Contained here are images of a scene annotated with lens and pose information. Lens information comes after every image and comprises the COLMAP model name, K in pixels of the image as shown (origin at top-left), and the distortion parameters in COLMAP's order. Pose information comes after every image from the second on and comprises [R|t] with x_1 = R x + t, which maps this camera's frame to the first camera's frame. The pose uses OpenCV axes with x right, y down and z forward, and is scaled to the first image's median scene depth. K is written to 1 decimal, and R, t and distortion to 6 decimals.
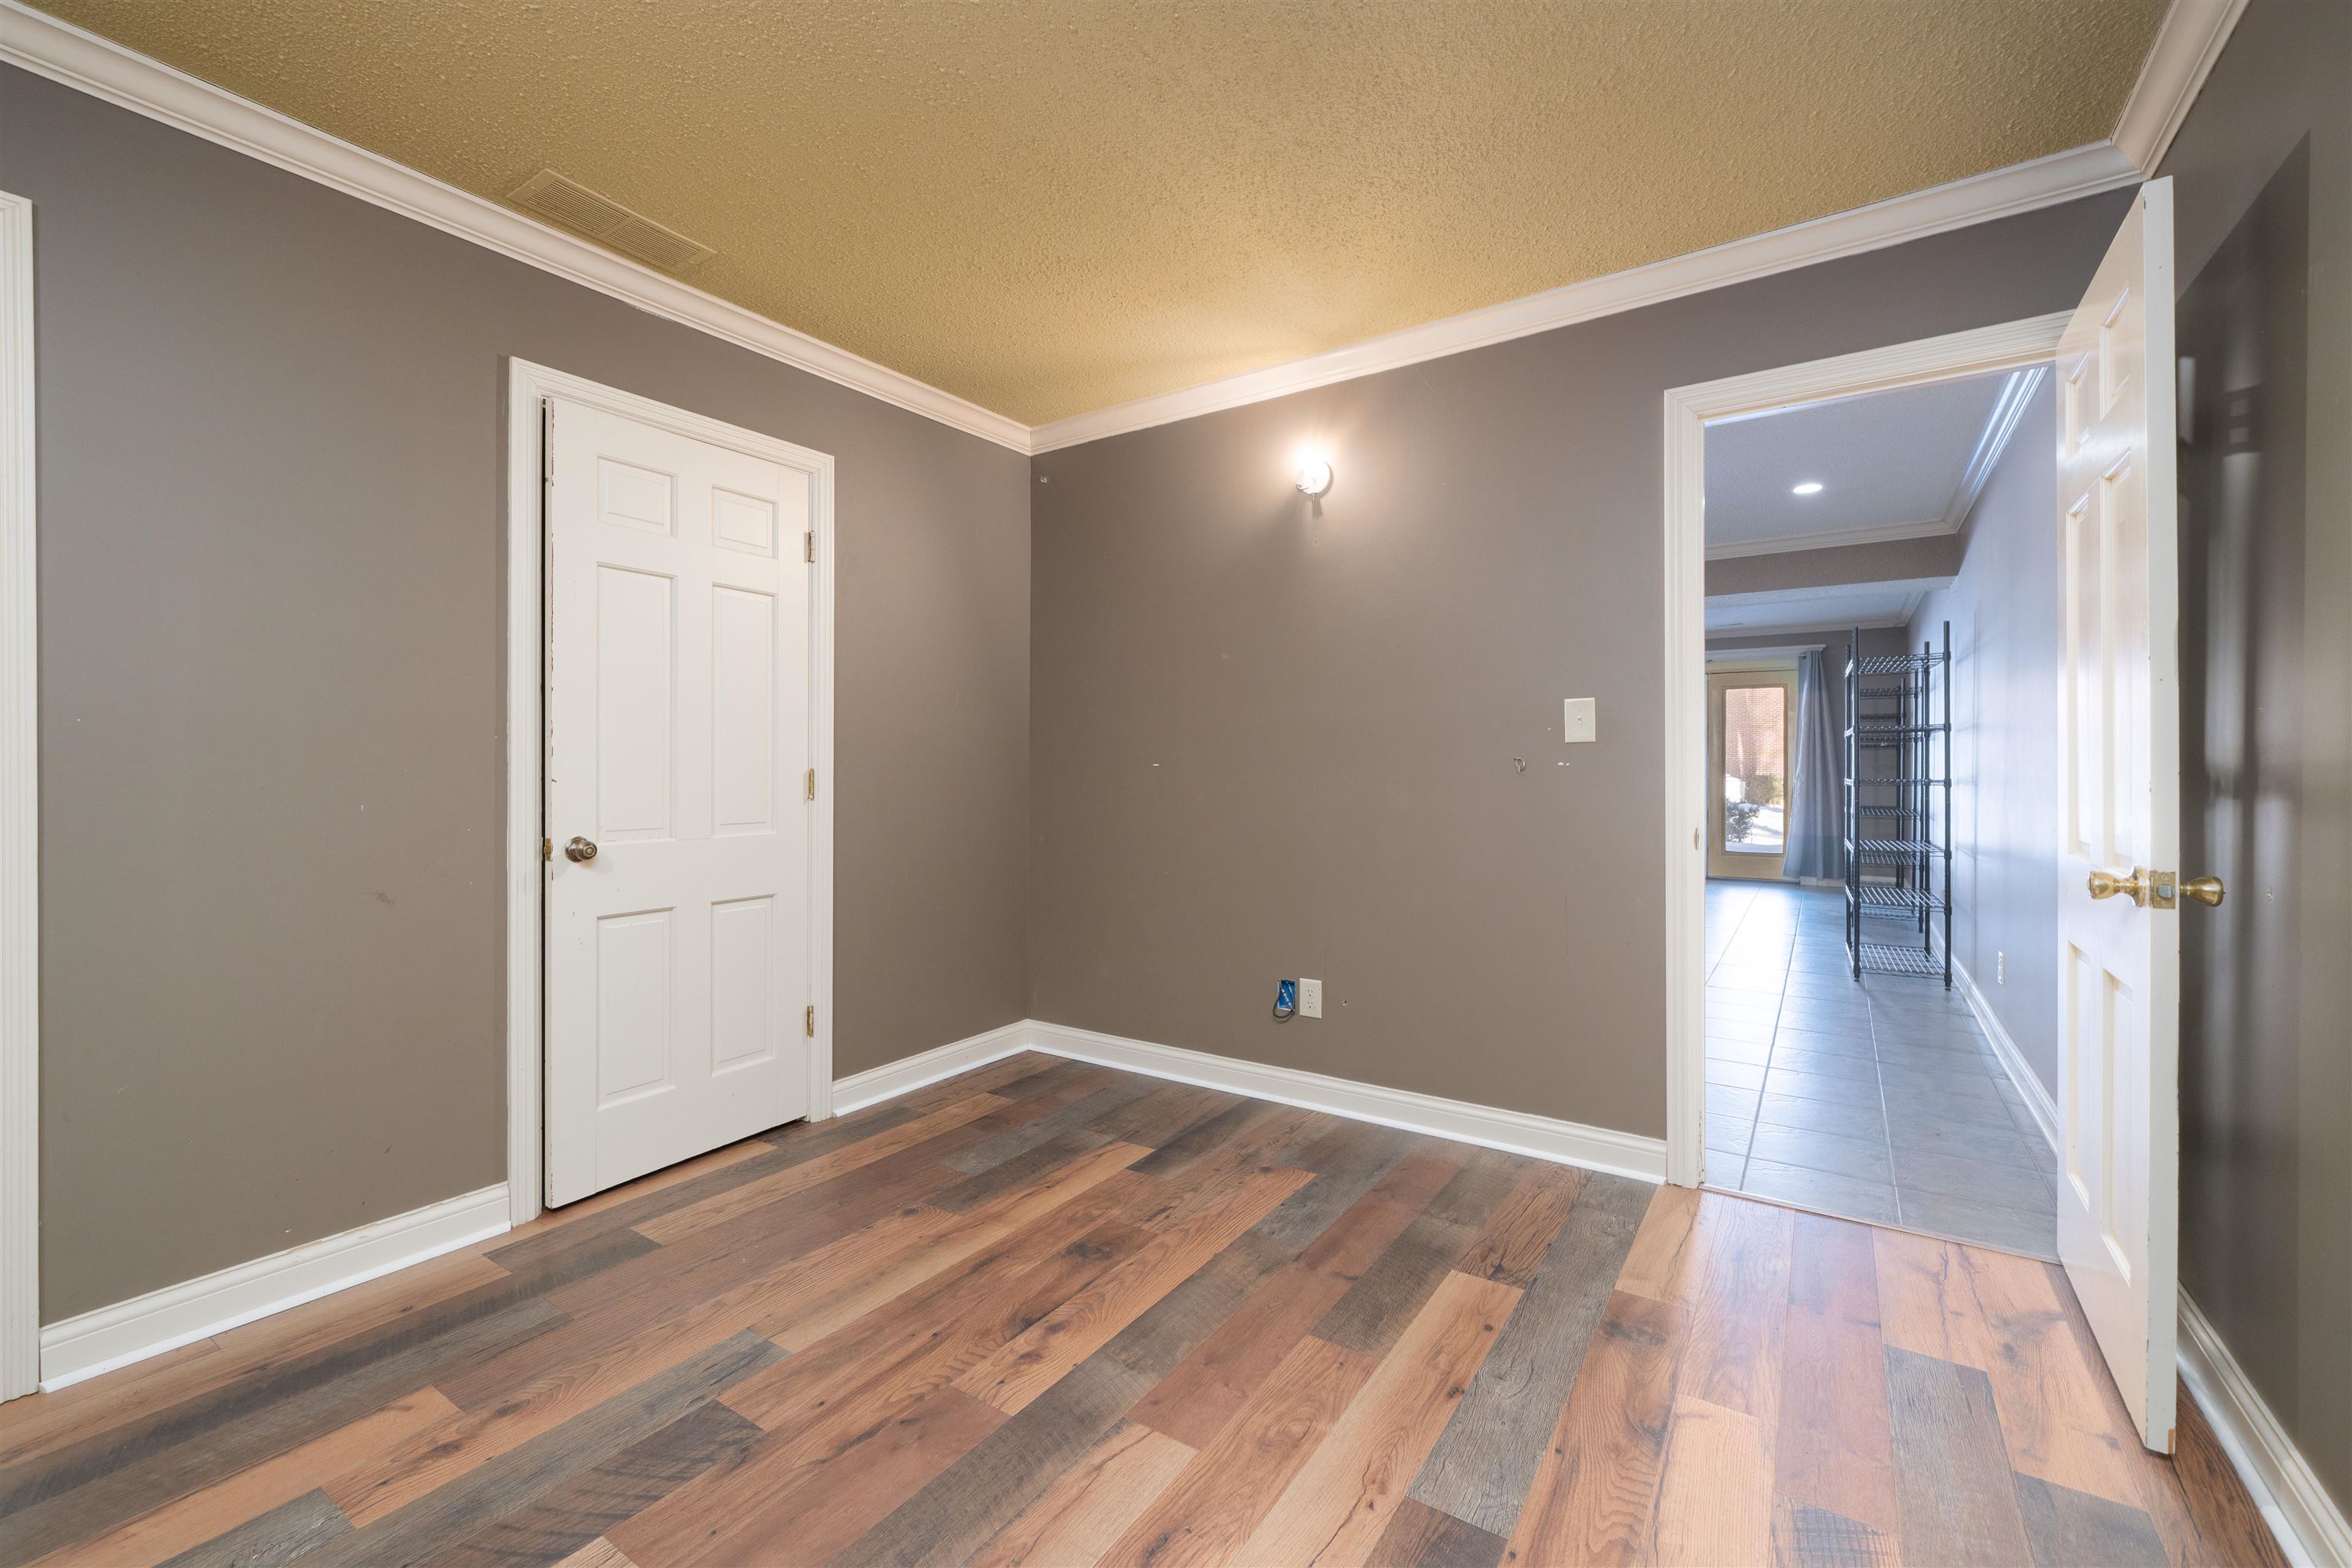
lens RADIAL K [[973.1, 0, 1157.9], [0, 973.1, 769.5], [0, 0, 1]] dist [0.004186, -0.000521]
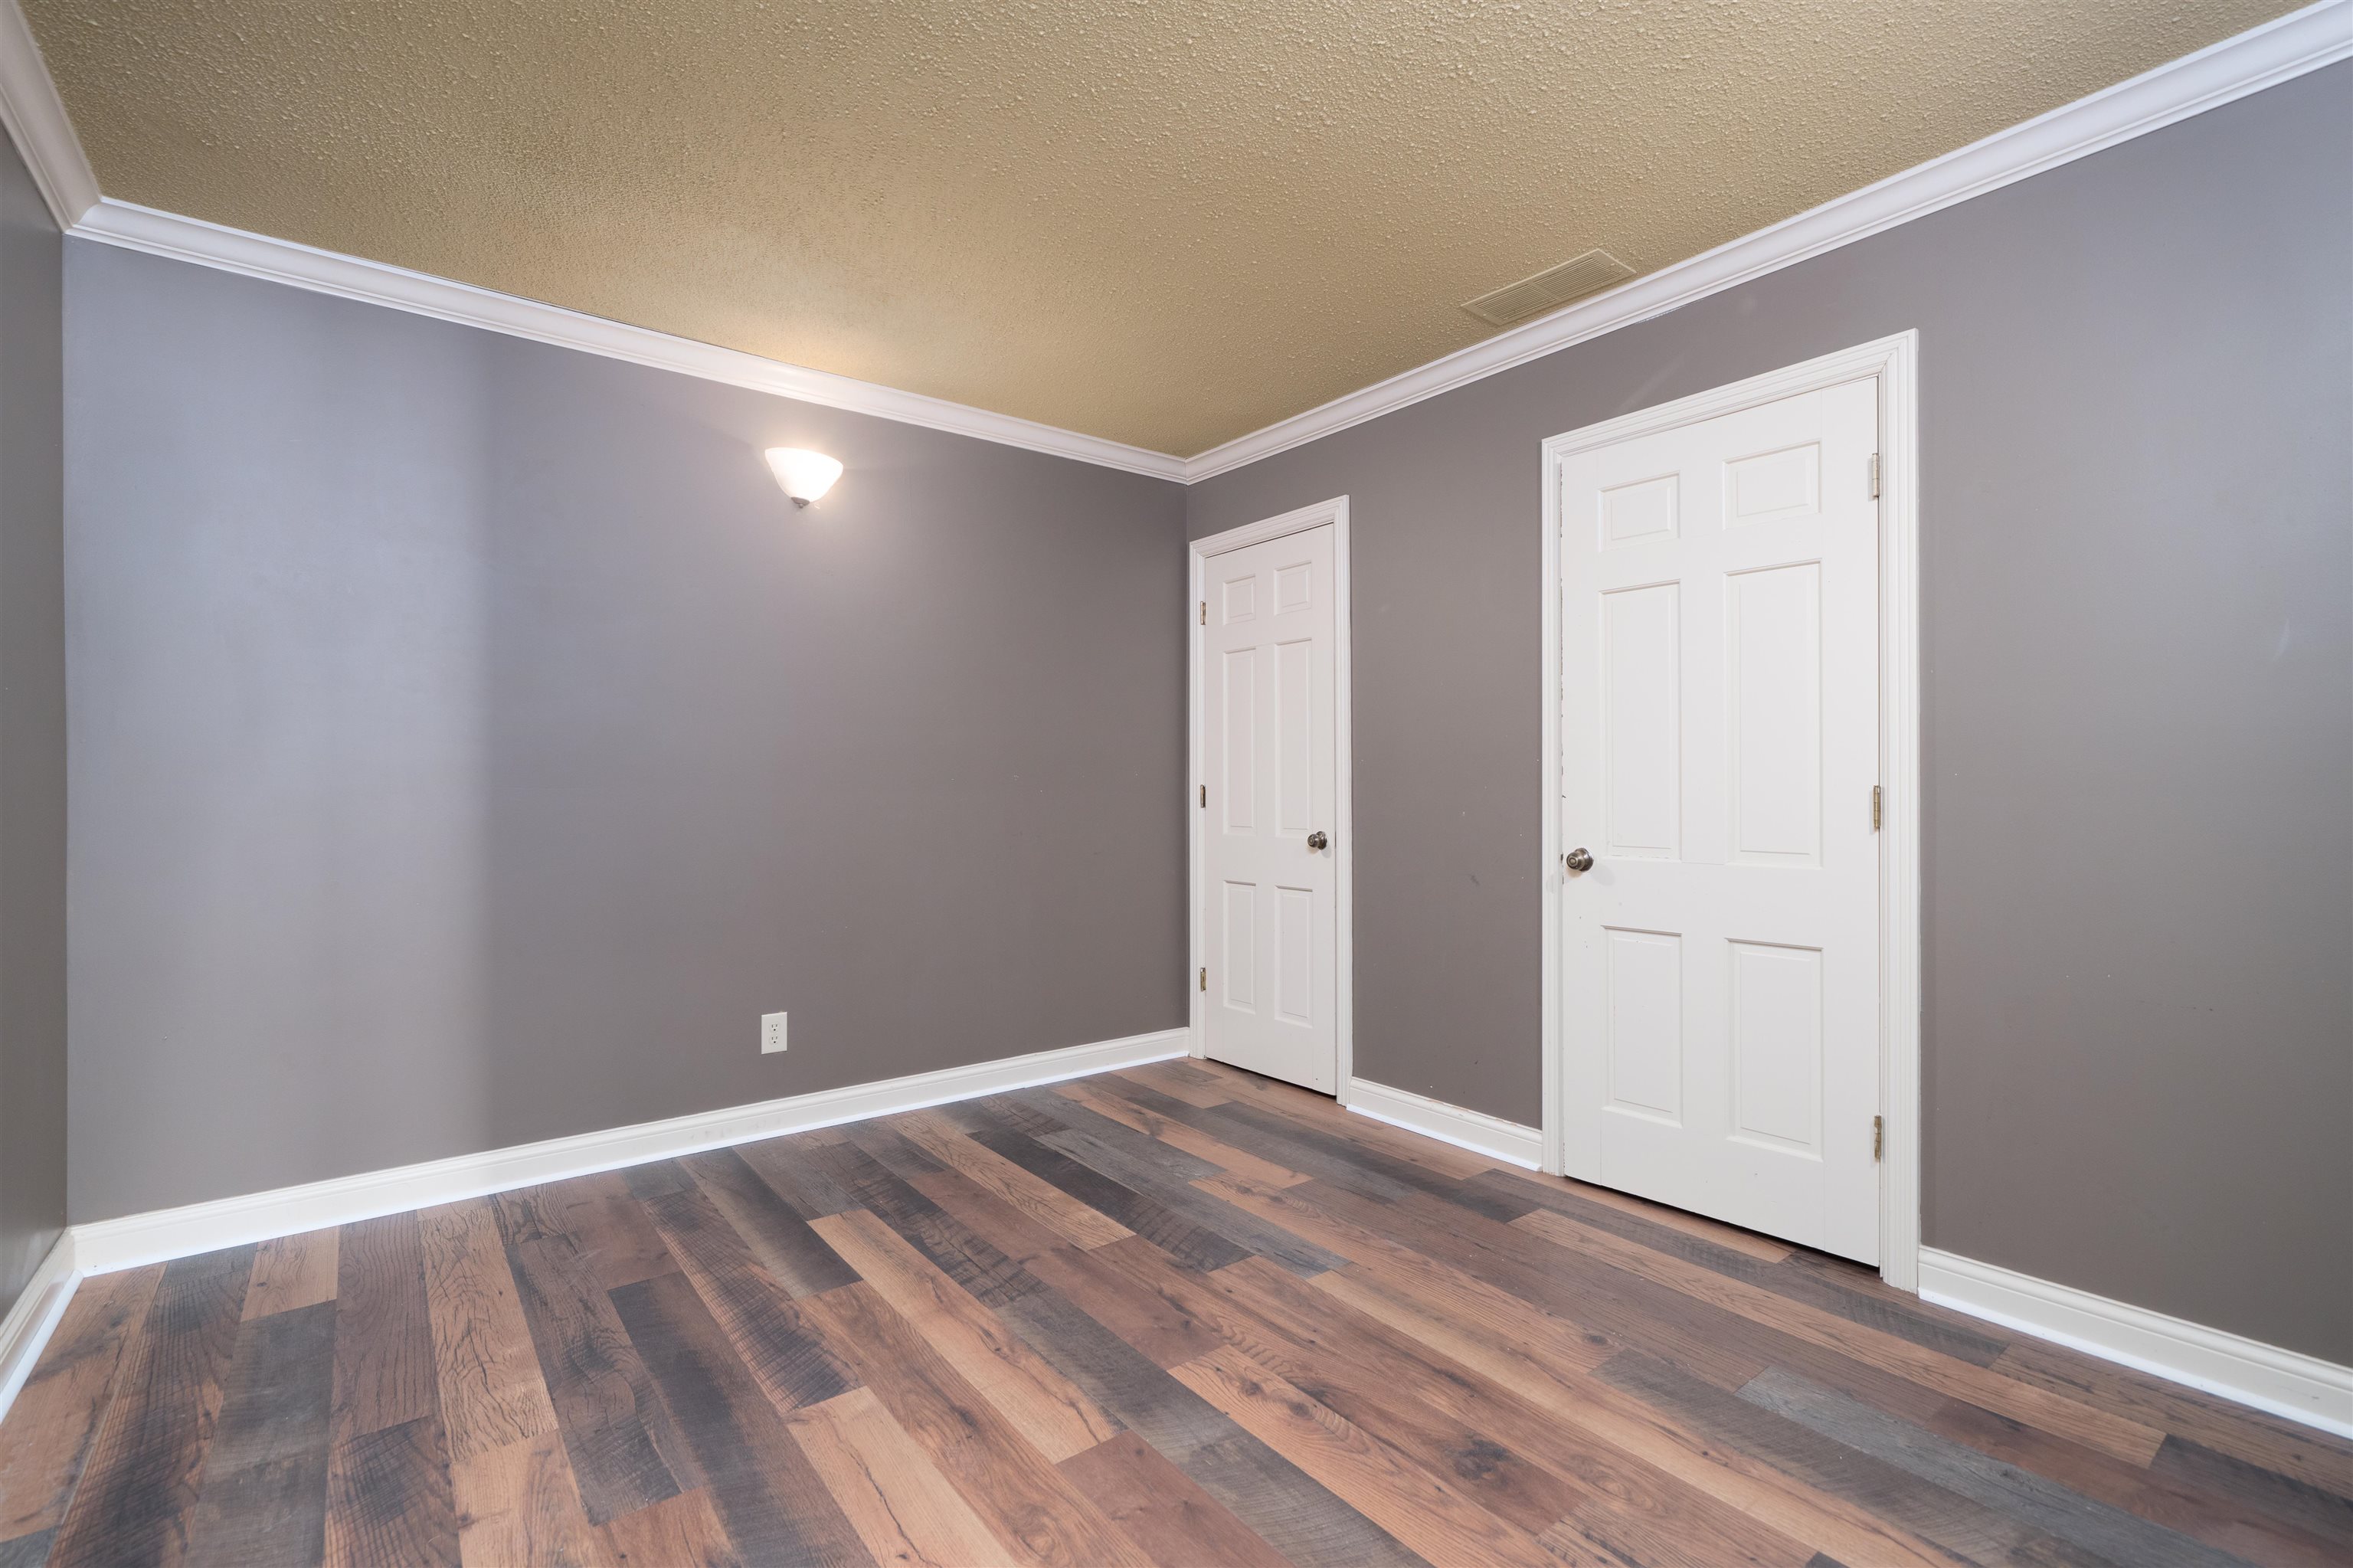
lens RADIAL K [[991.7, 0, 1151.1], [0, 991.7, 792.9], [0, 0, 1]] dist [-0.000319, 0.000997]
pose [[-0.289350, 0.005122, -0.957210, 0.716074], [-0.001787, 0.999981, 0.005891, 0.000883], [0.957222, 0.003415, -0.289335, 1.007021]]
